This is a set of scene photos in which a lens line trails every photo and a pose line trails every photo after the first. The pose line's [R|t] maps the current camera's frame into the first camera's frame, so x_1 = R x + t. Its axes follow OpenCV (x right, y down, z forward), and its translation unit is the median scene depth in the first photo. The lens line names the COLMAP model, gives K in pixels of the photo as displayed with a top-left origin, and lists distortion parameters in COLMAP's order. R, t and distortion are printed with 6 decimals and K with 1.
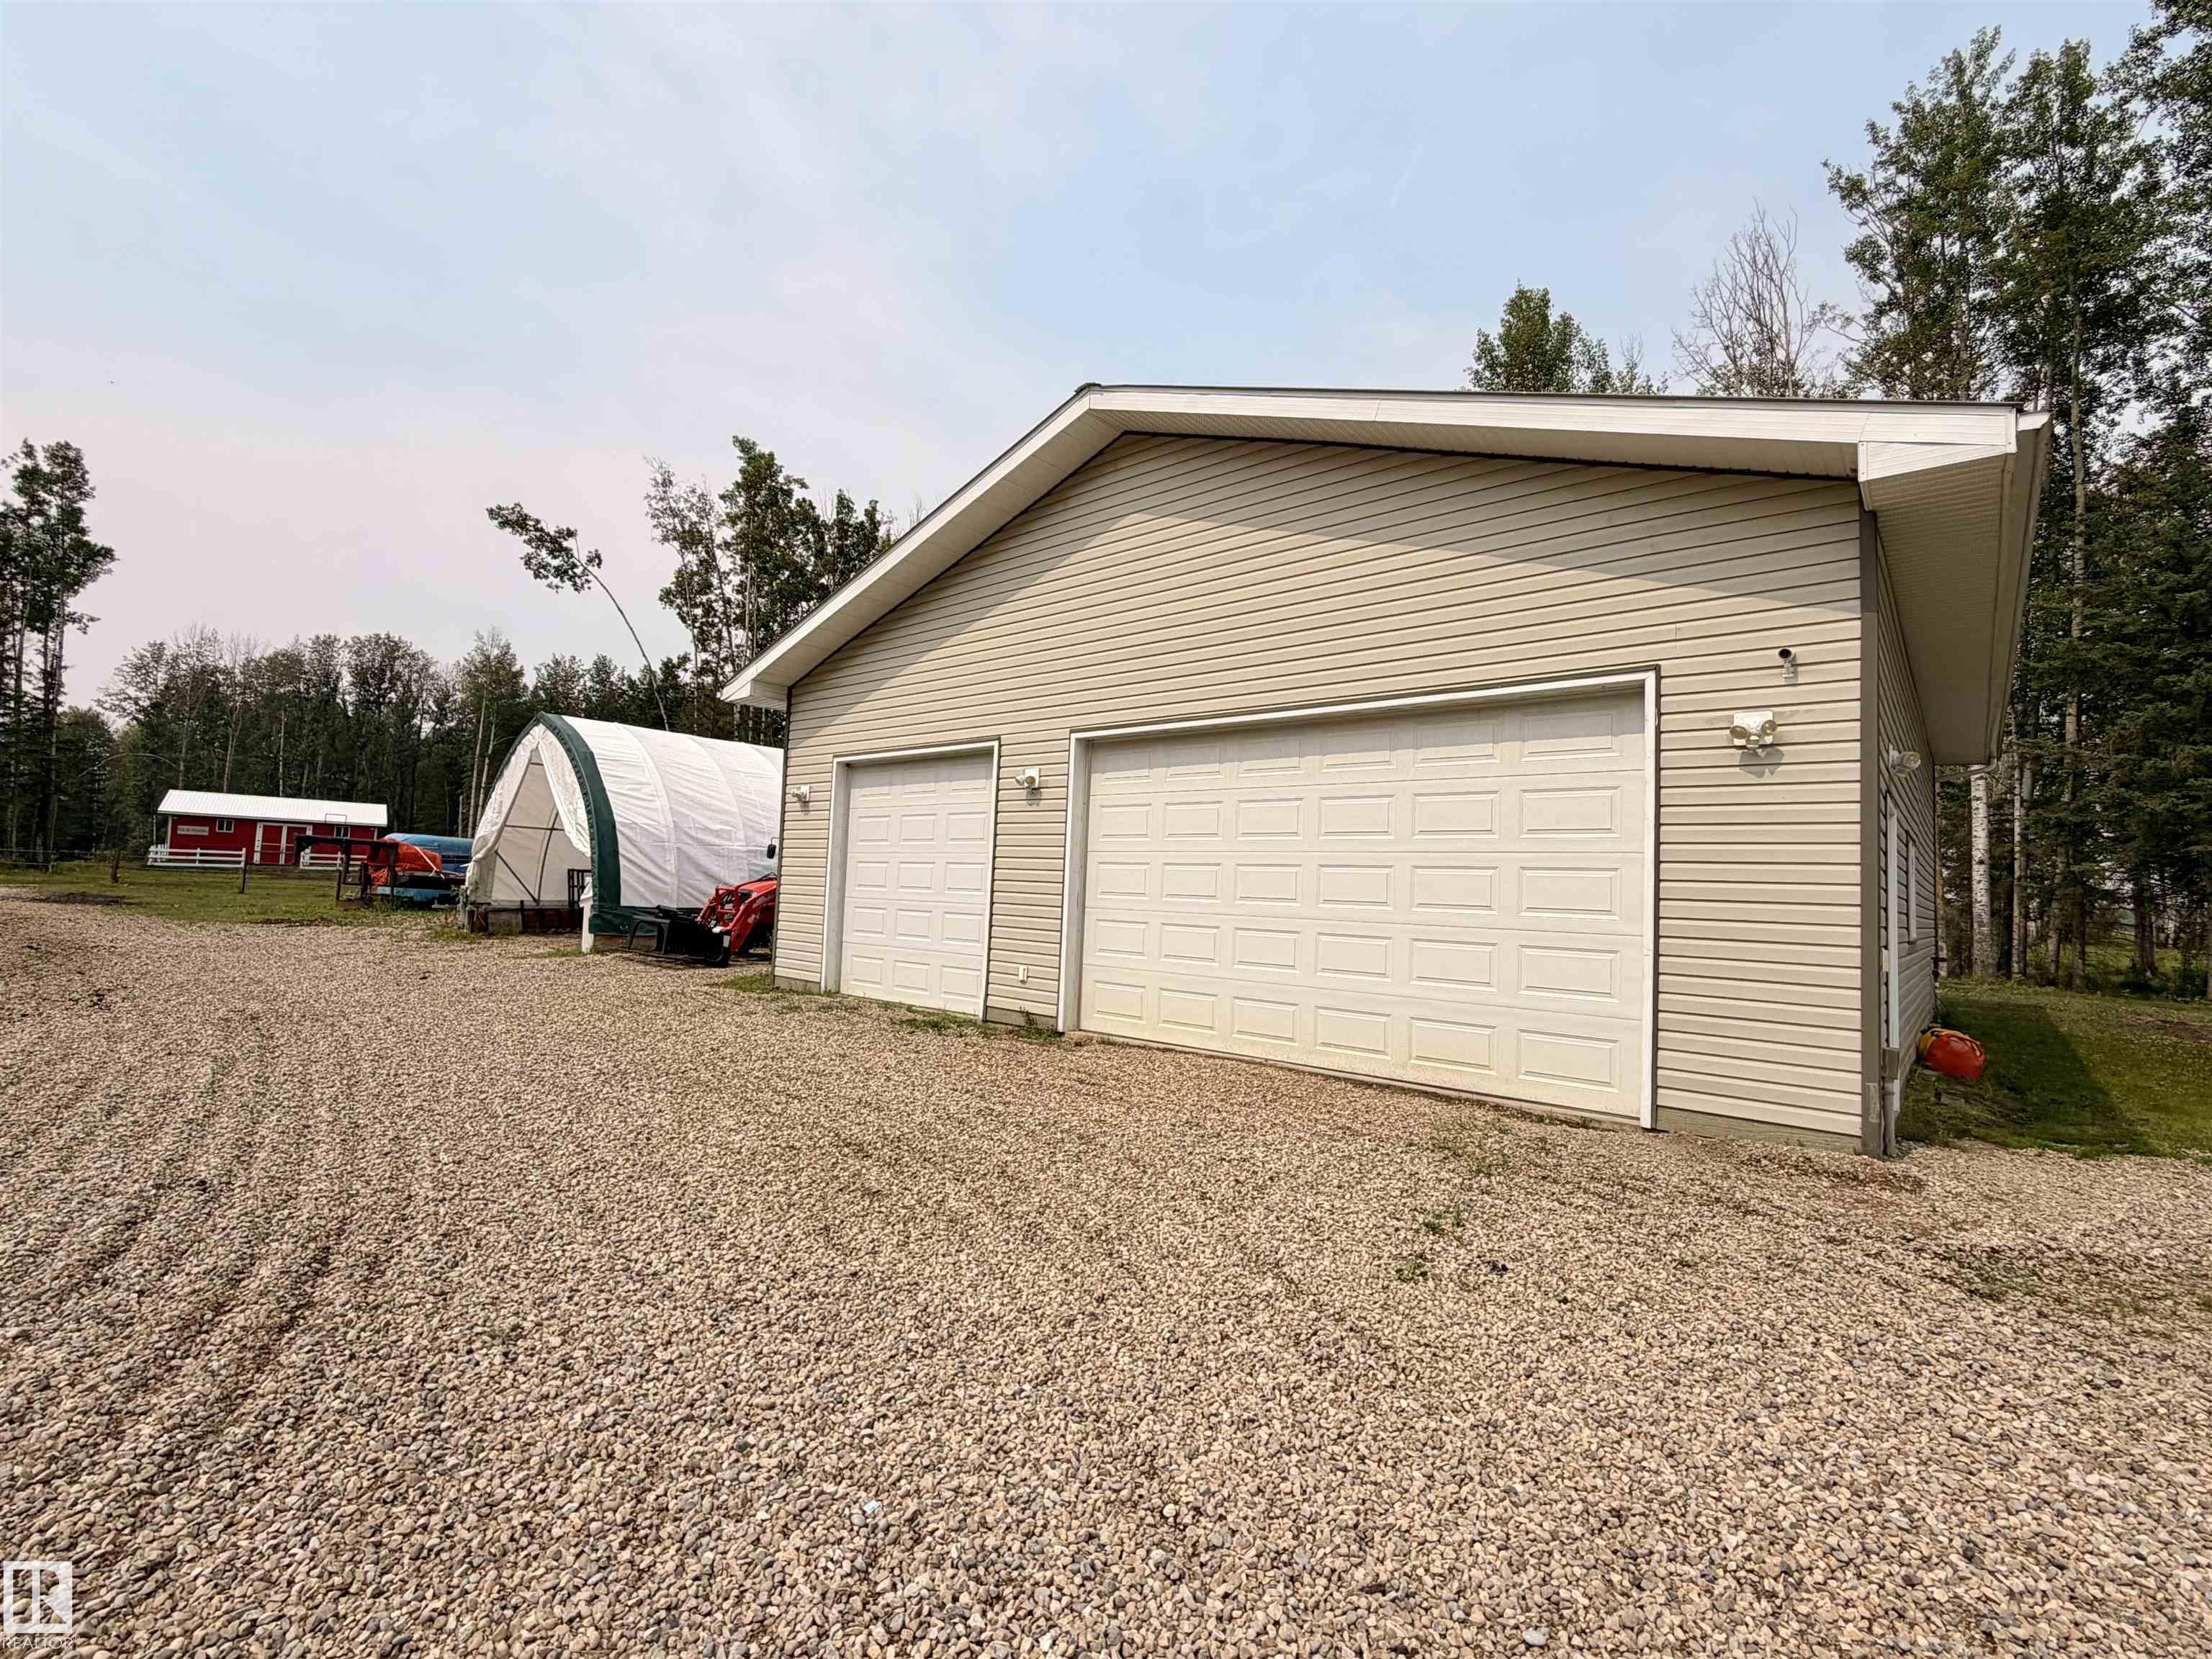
lens RADIAL K [[1010.6, 0, 1106.0], [0, 1010.6, 829.5], [0, 0, 1]] dist [0.017559, -0.000304]
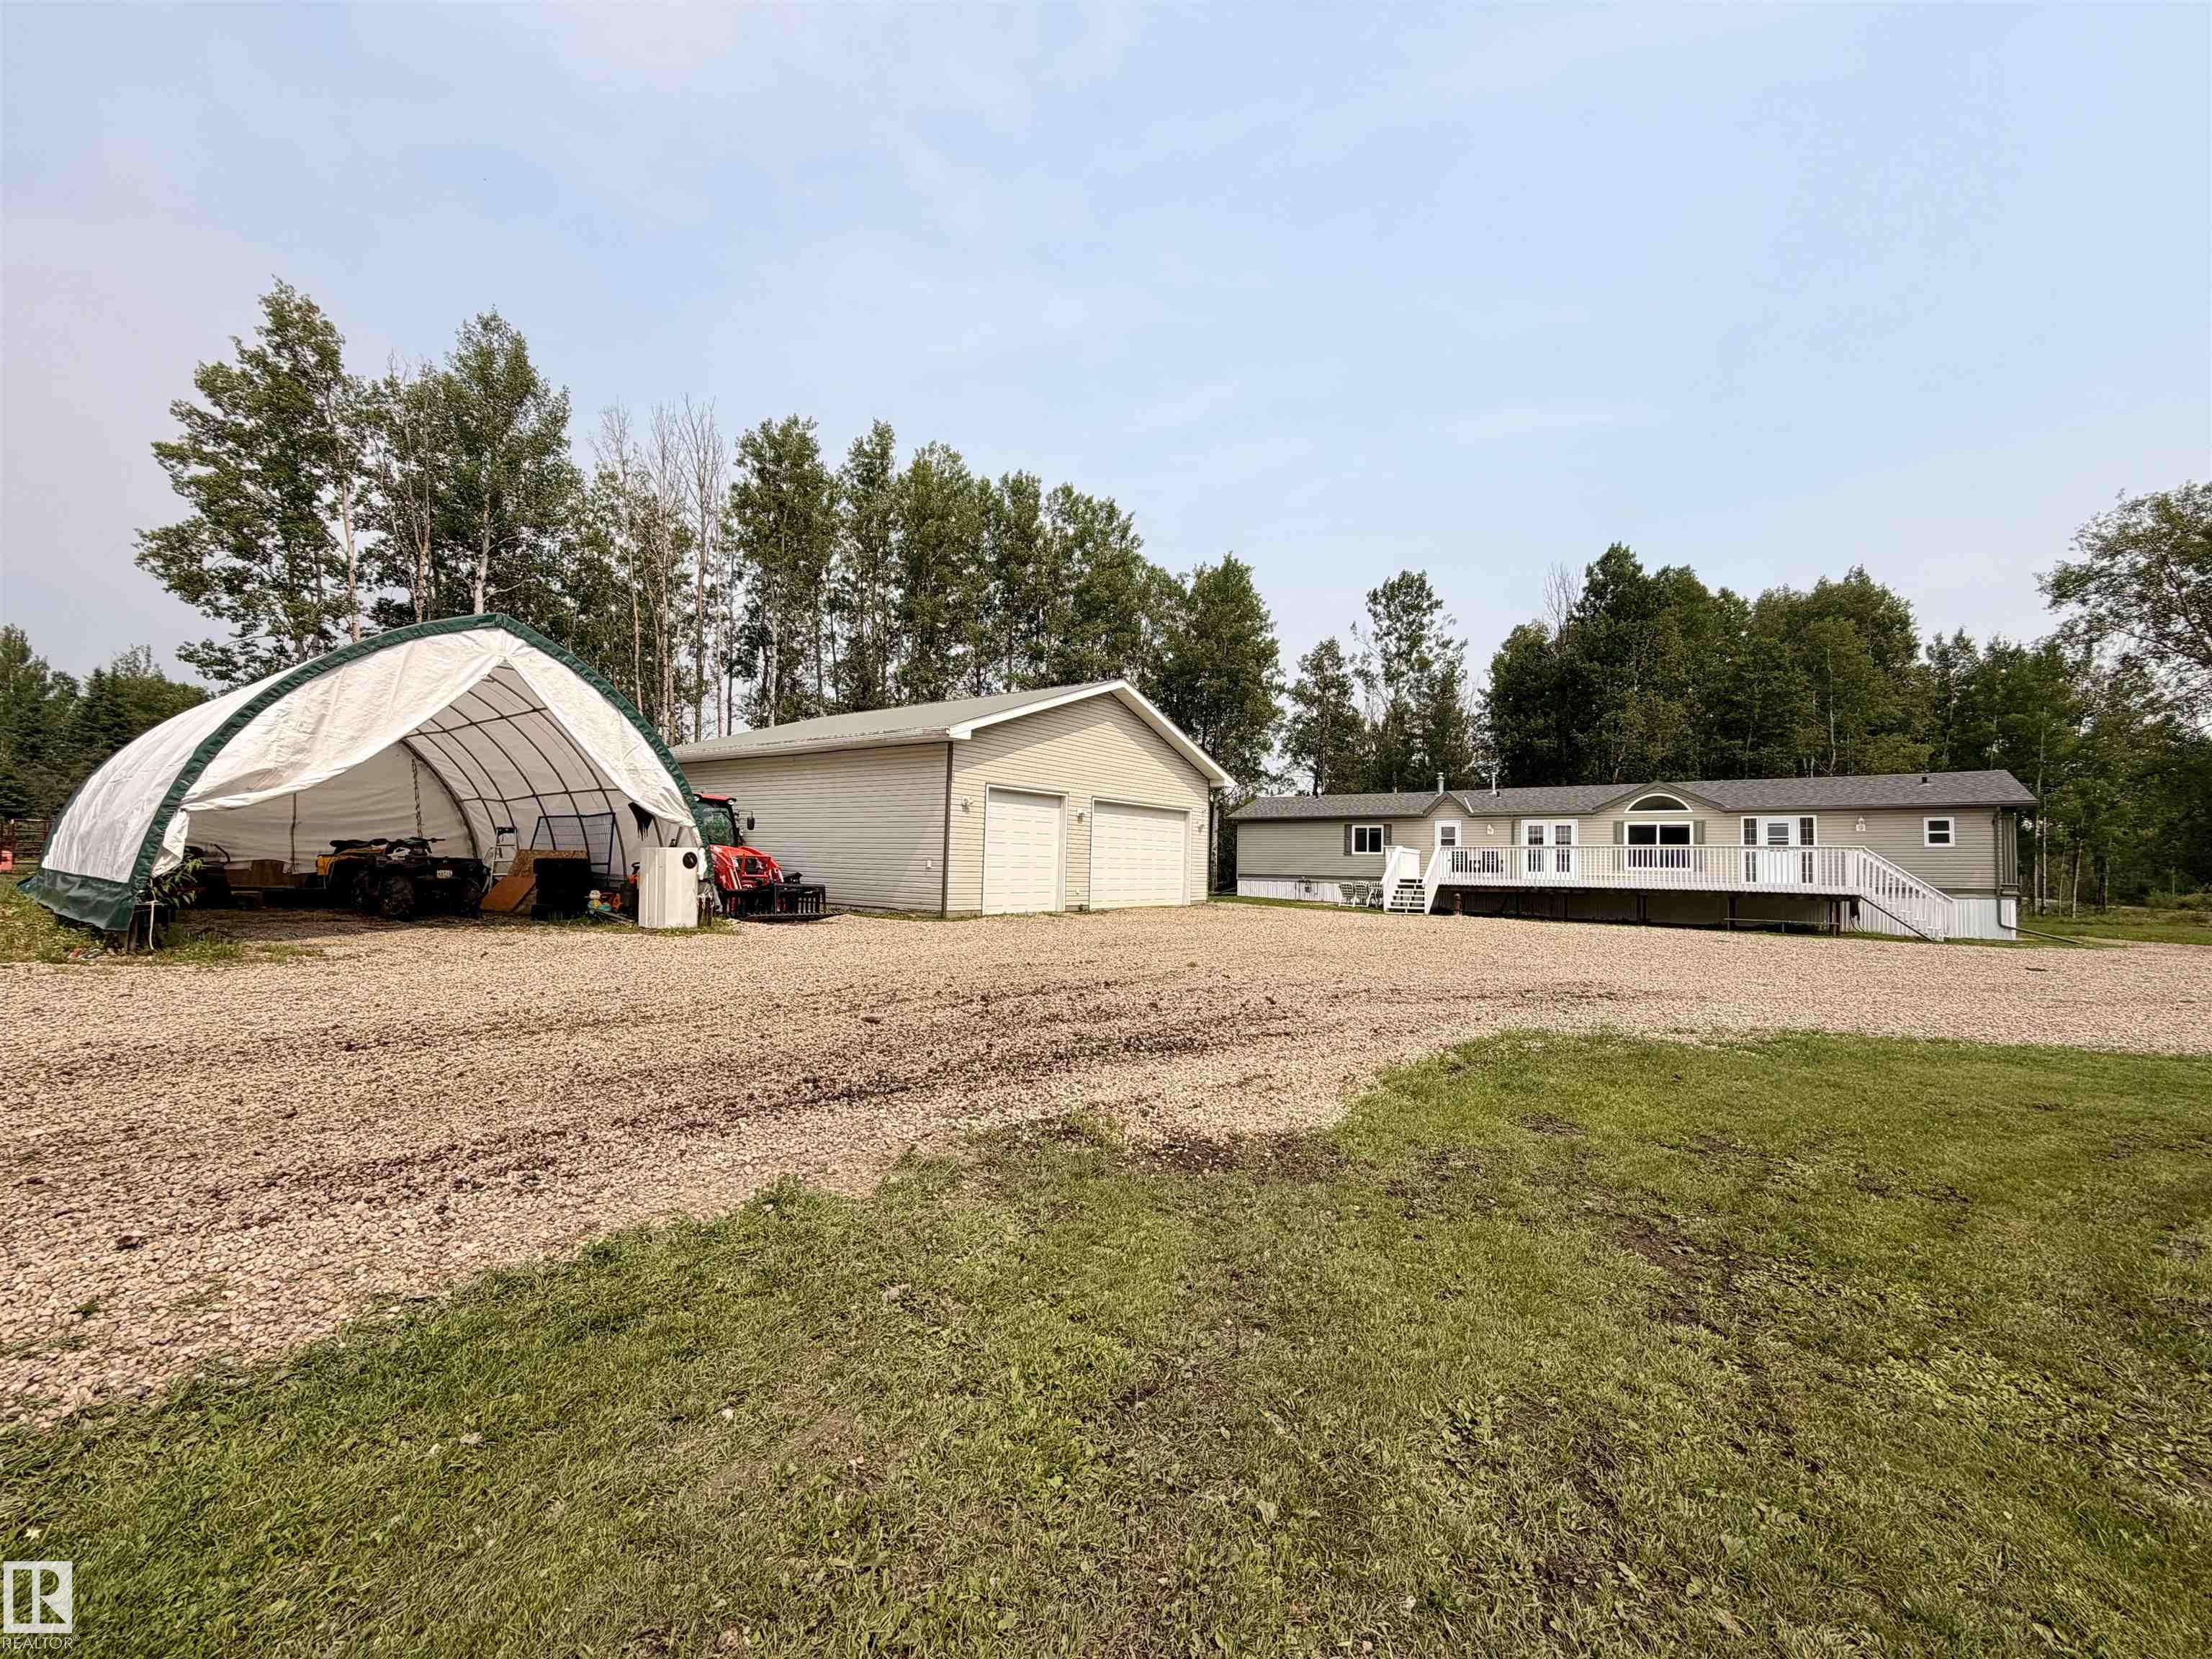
lens RADIAL K [[883.1, 0, 1100.1], [0, 883.1, 829.2], [0, 0, 1]] dist [0.002459, -0.002039]
pose [[-0.061808, 0.021988, 0.997846, -0.600430], [-0.066614, 0.997437, -0.026105, 0.012248], [-0.995863, -0.068084, -0.060185, 0.285922]]
